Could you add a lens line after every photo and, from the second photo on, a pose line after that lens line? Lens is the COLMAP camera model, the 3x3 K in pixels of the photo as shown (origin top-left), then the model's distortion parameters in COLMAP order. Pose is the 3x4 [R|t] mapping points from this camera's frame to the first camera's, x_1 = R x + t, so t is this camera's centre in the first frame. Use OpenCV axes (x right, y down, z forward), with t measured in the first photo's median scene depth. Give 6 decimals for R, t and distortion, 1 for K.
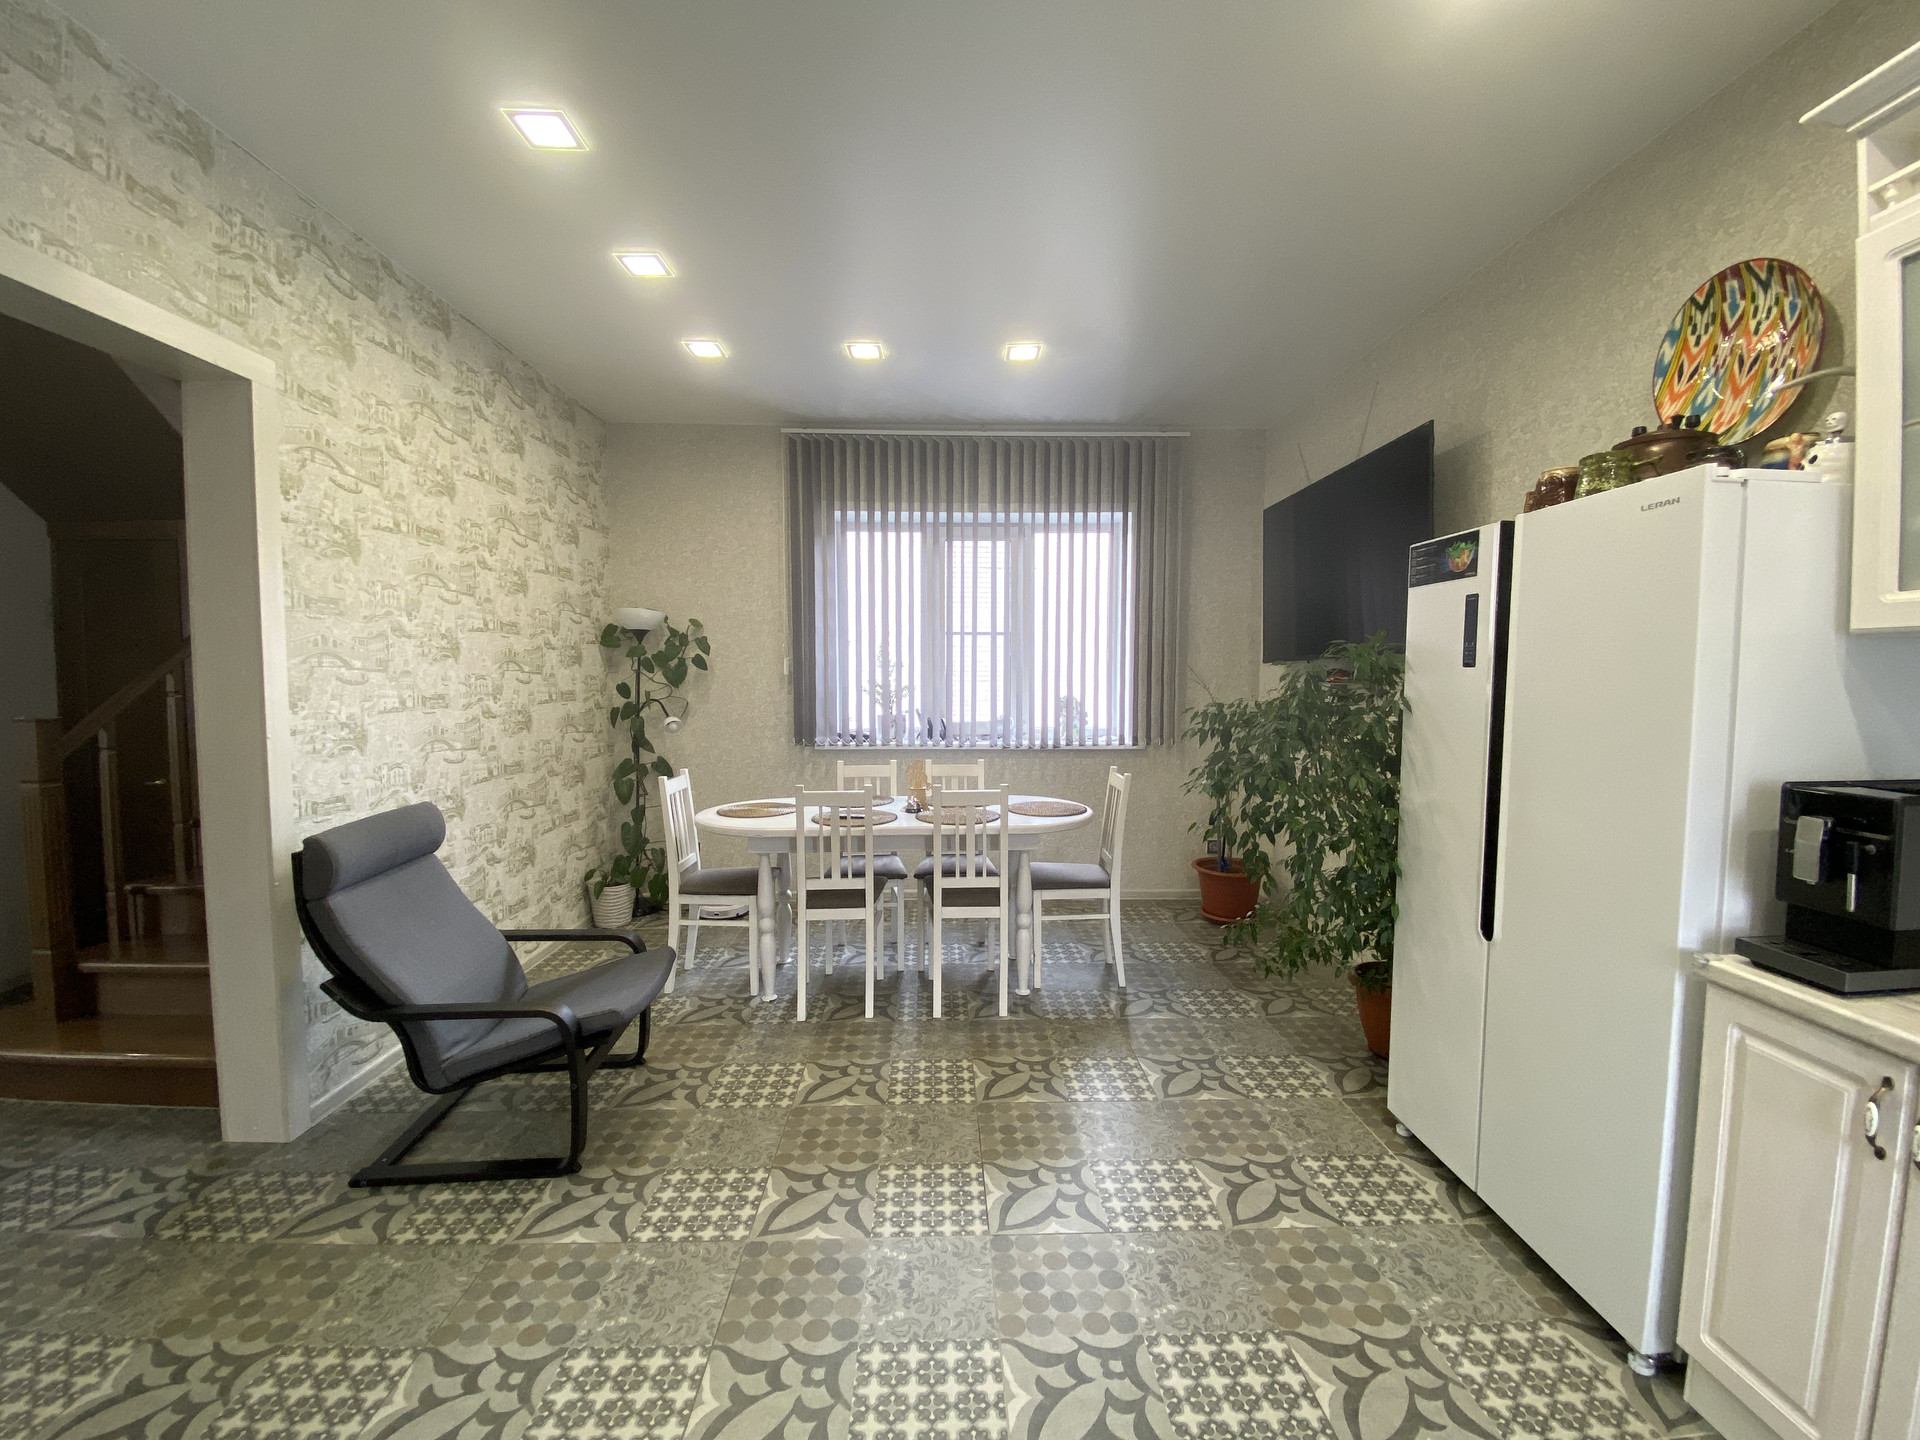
lens RADIAL K [[779.6, 0, 939.0], [0, 779.6, 713.5], [0, 0, 1]] dist [-0.034306, -0.000069]
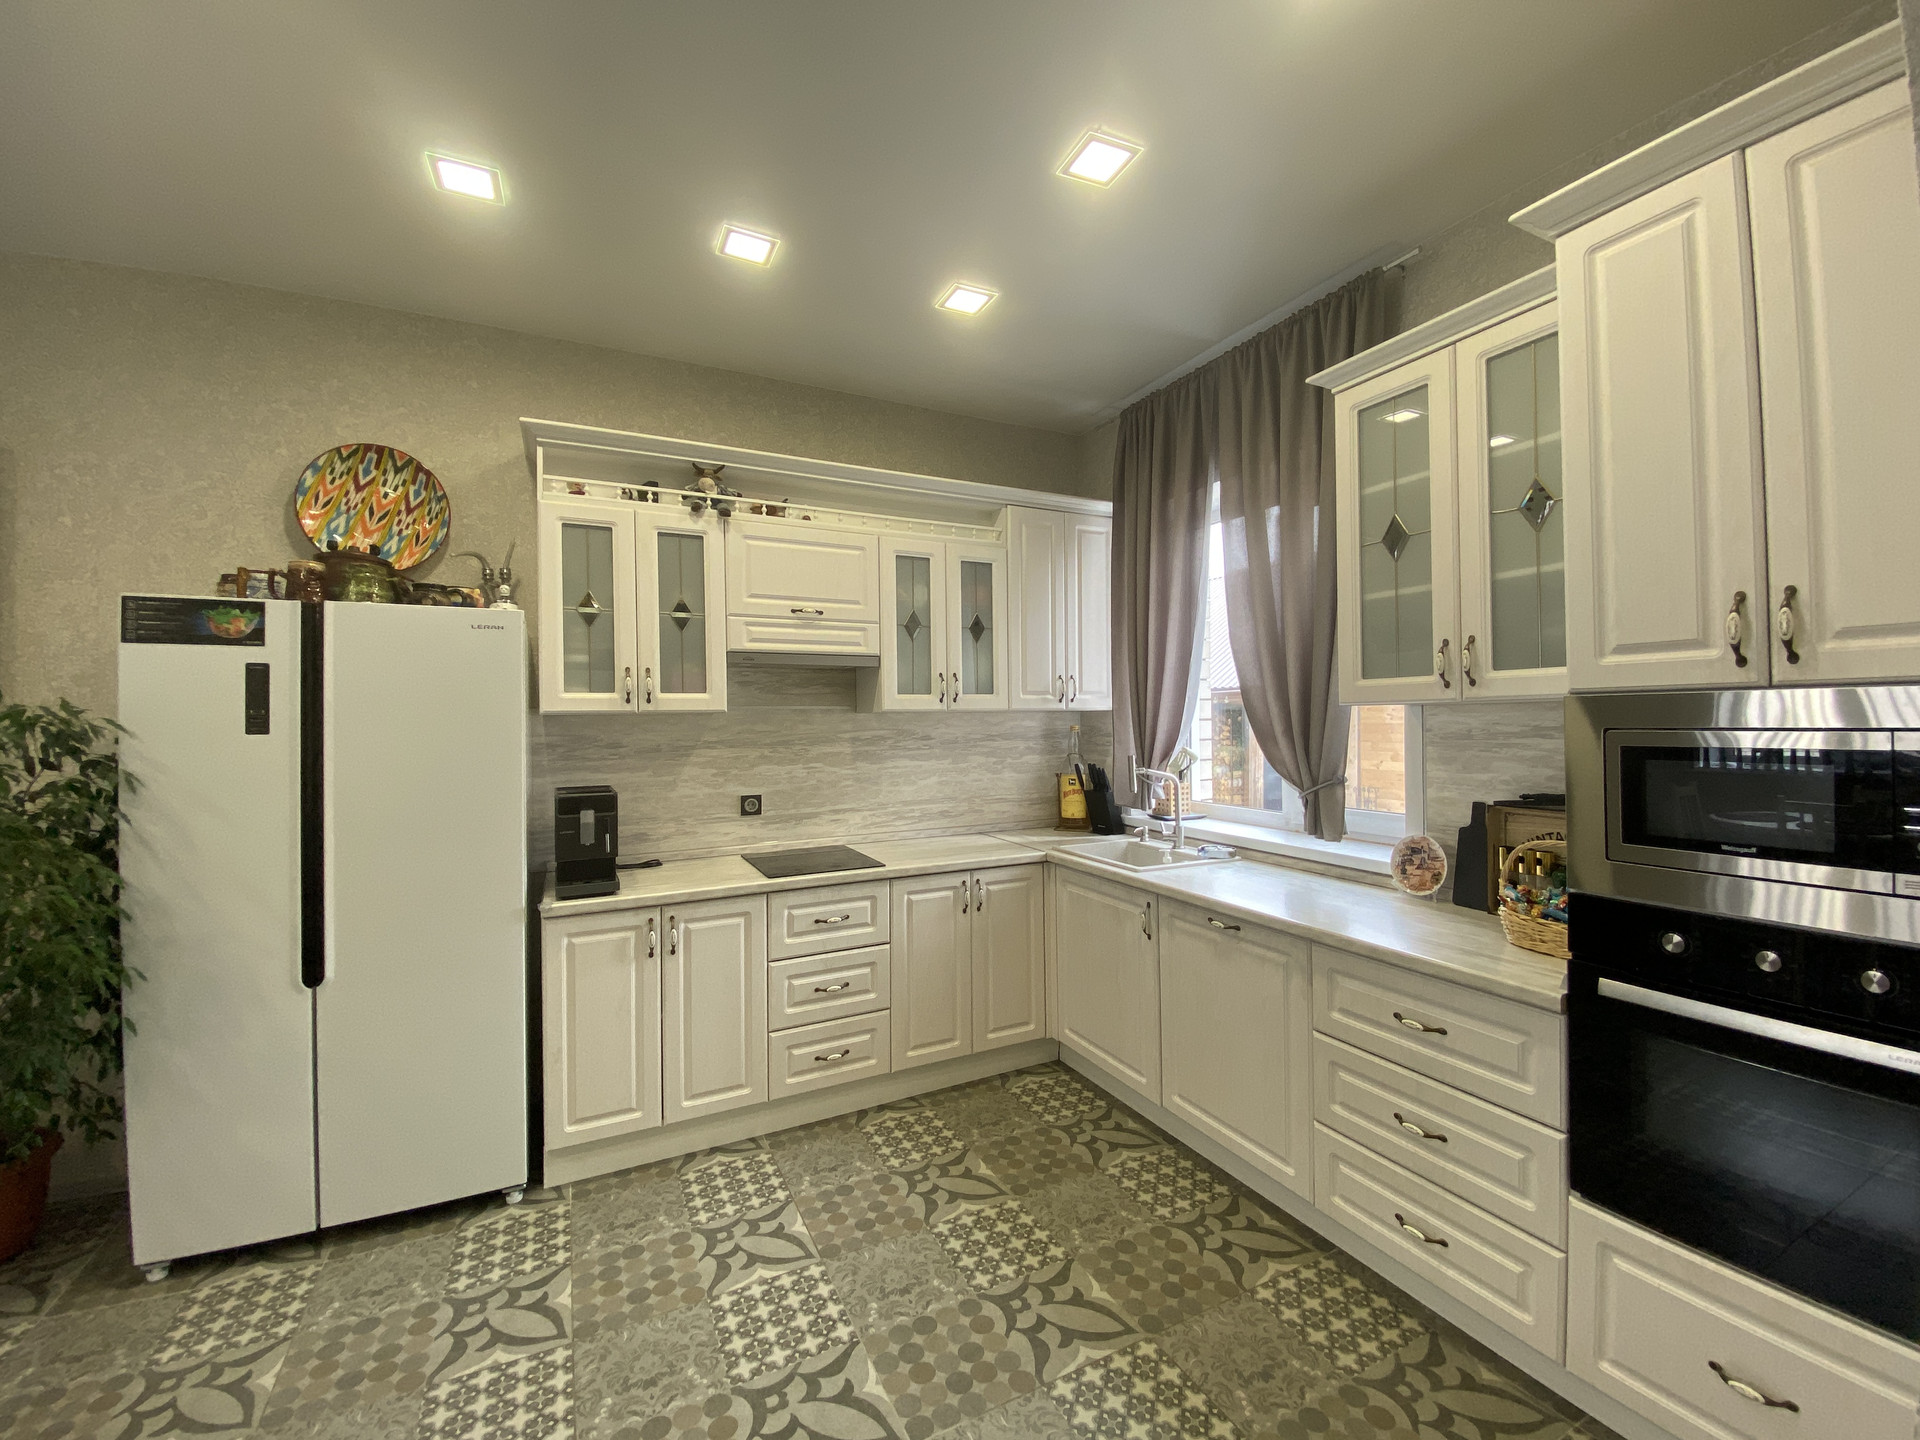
lens RADIAL K [[778.0, 0, 960.0], [0, 778.0, 720.0], [0, 0, 1]] dist [-0.011173, -0.000261]
pose [[-0.430839, 0.009065, 0.902383, -0.674509], [0.057929, 0.998165, 0.017631, -0.045201], [-0.900568, 0.059870, -0.430574, 0.631384]]
